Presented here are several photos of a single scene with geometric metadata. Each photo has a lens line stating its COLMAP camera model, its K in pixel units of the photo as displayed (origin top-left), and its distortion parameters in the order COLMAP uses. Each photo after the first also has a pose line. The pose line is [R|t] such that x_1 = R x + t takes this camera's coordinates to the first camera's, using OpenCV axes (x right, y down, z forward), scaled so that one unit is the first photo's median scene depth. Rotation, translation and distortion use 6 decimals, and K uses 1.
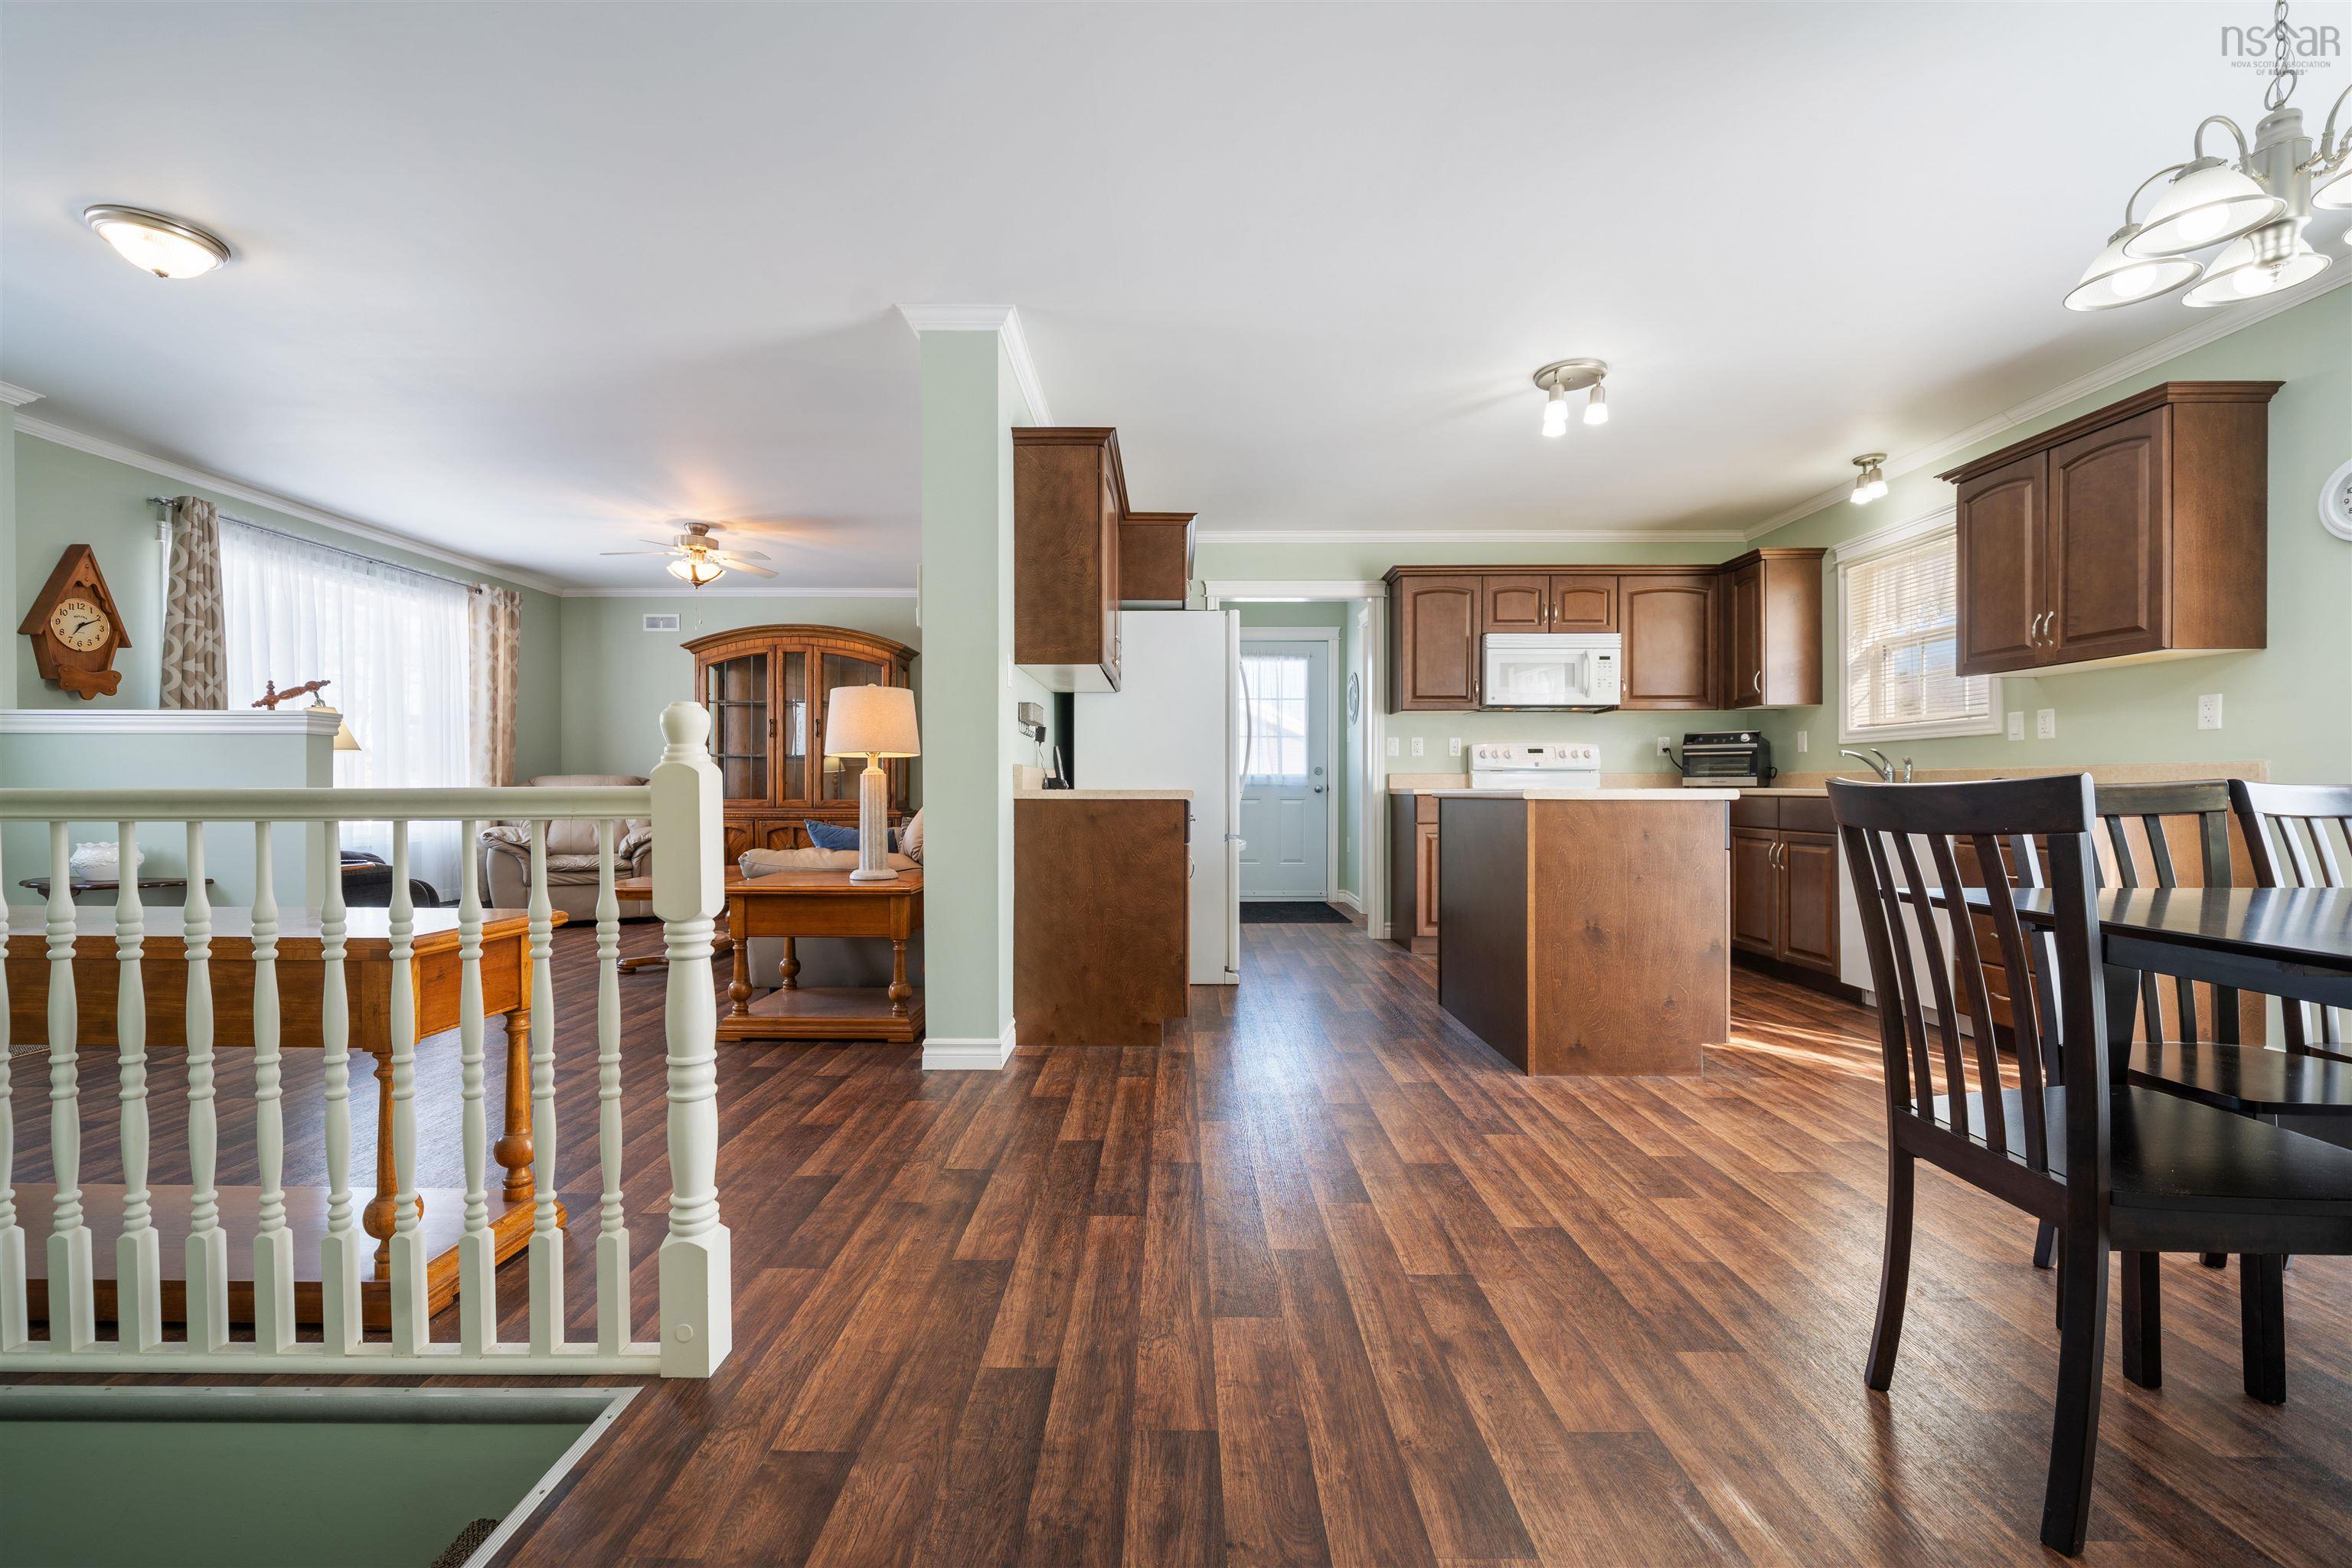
lens RADIAL K [[979.2, 0, 1171.2], [0, 979.2, 791.7], [0, 0, 1]] dist [0.000059, -0.000093]
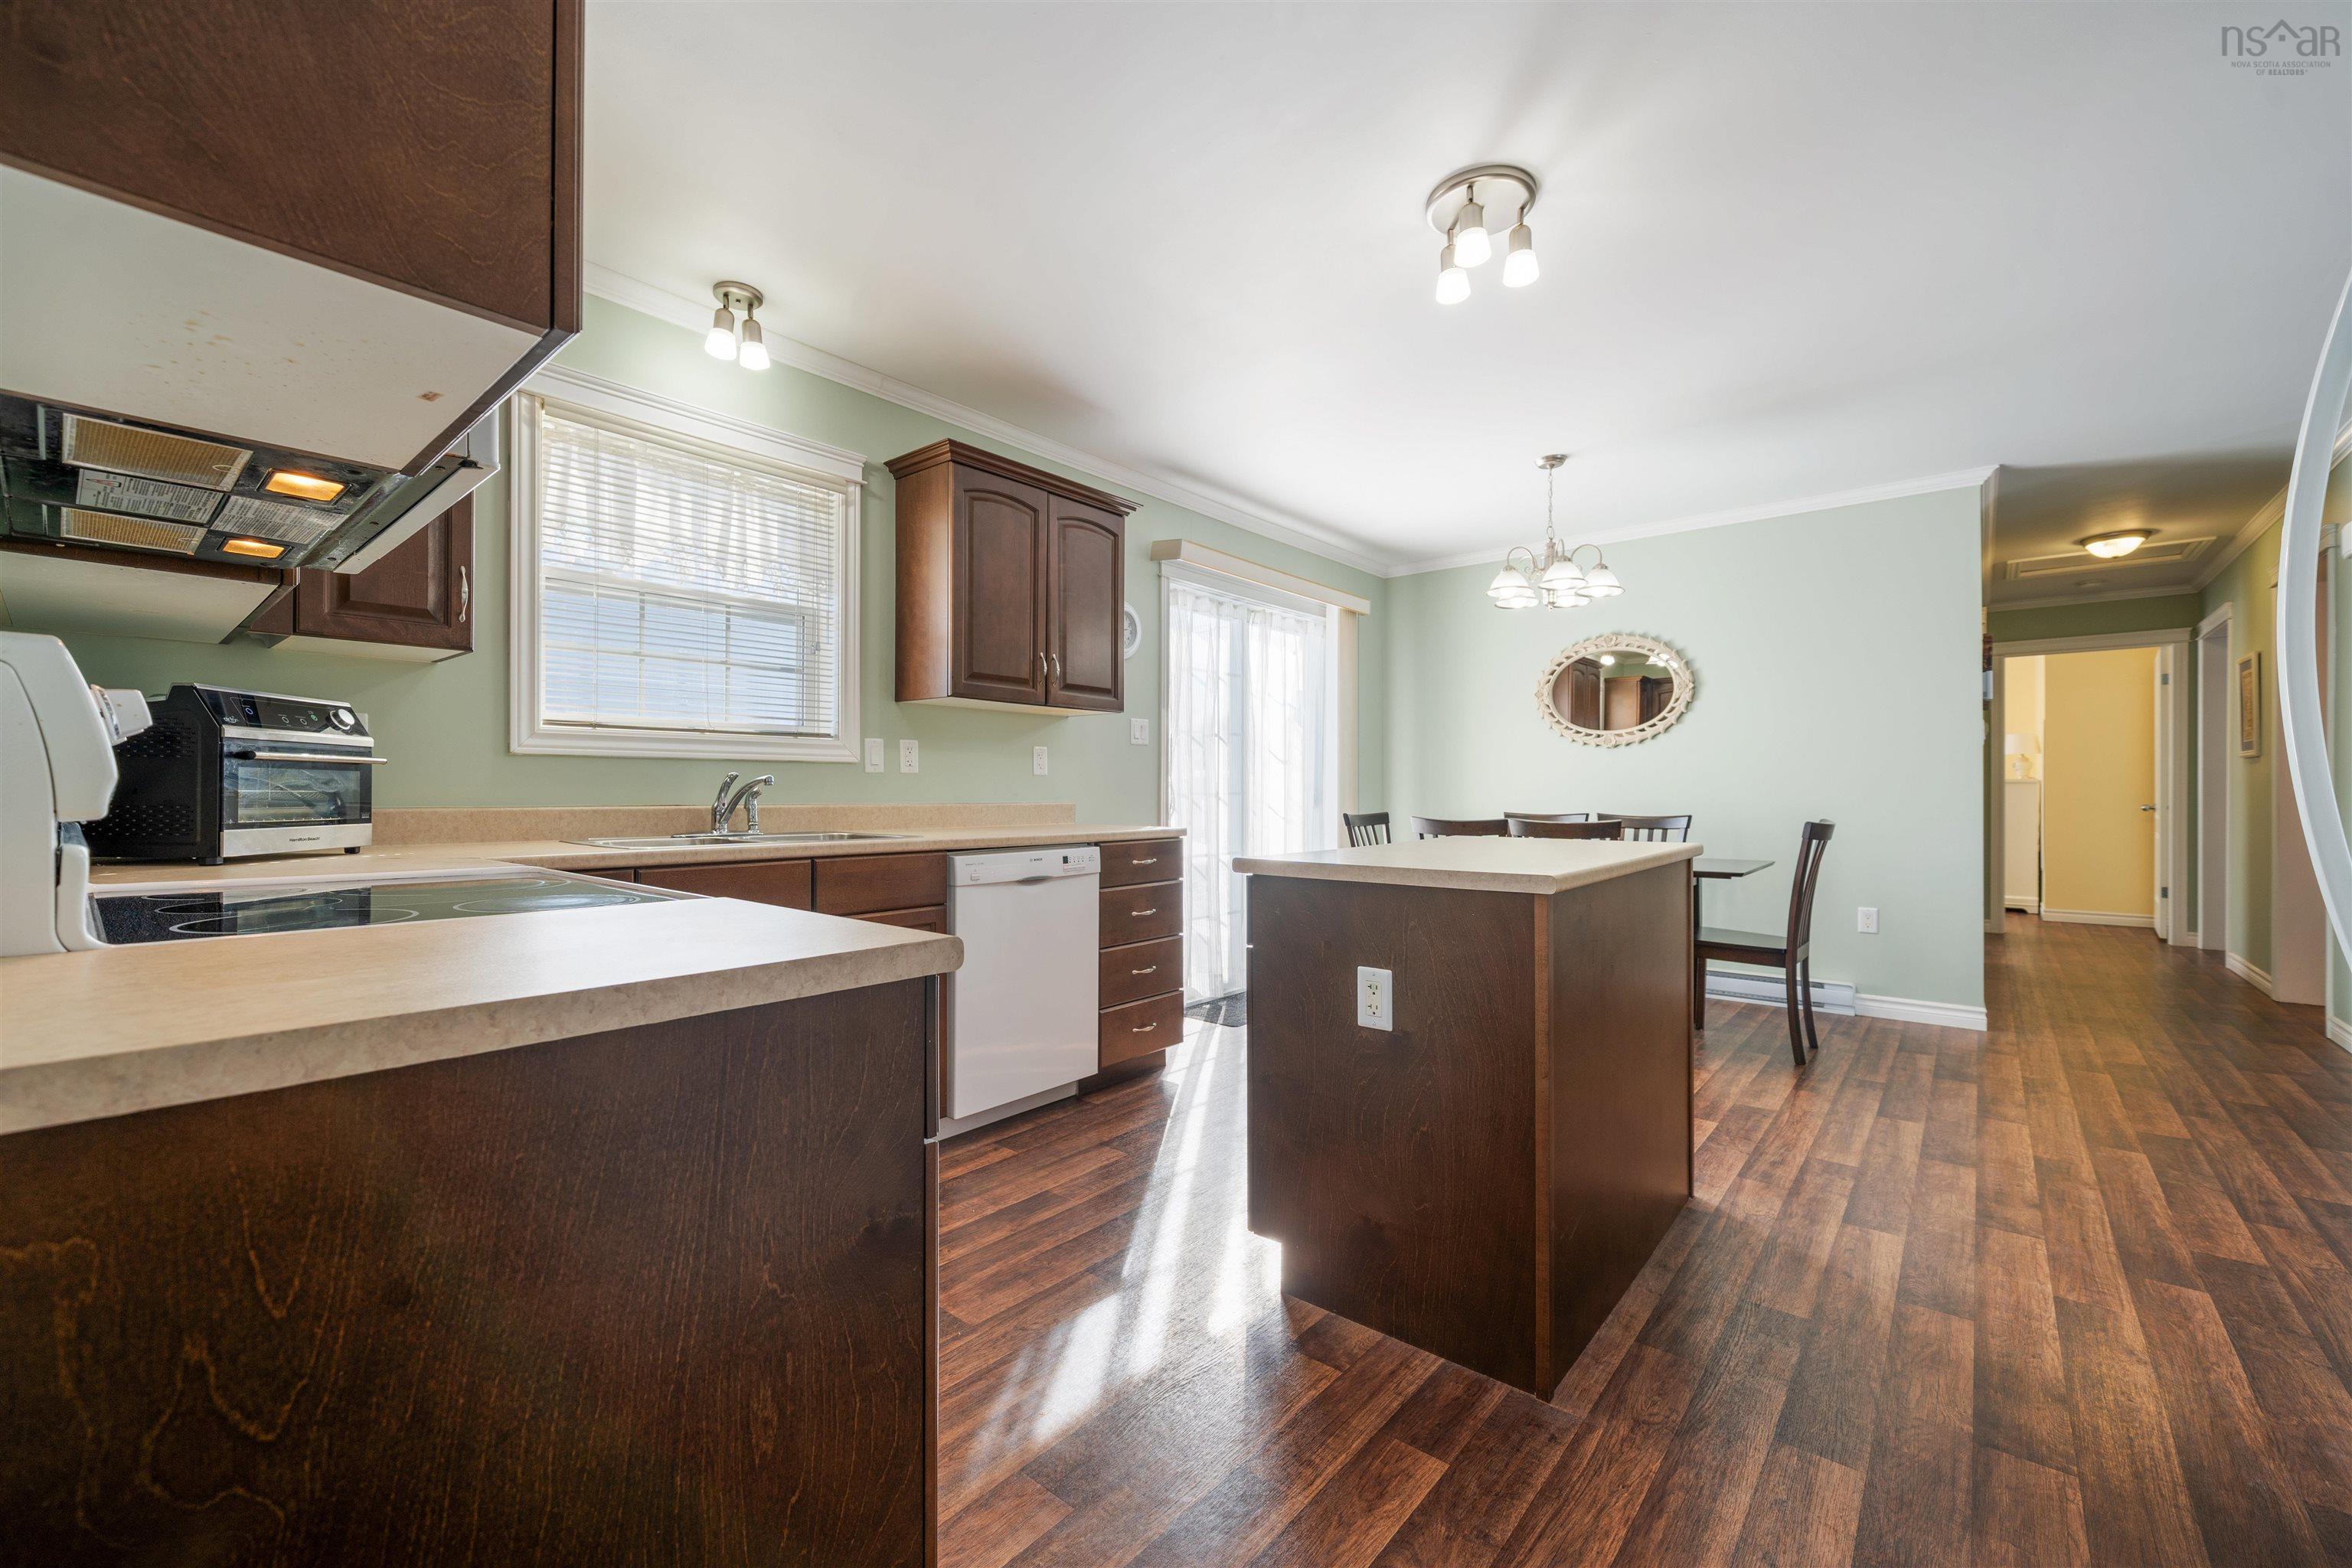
lens RADIAL K [[949.6, 0, 1174.7], [0, 949.6, 793.0], [0, 0, 1]] dist [-0.000357, 0.000126]
pose [[-0.766197, -0.001304, 0.642605, 0.137966], [0.002273, 0.999986, 0.004740, -0.035907], [-0.642602, 0.005093, -0.766183, 1.382826]]
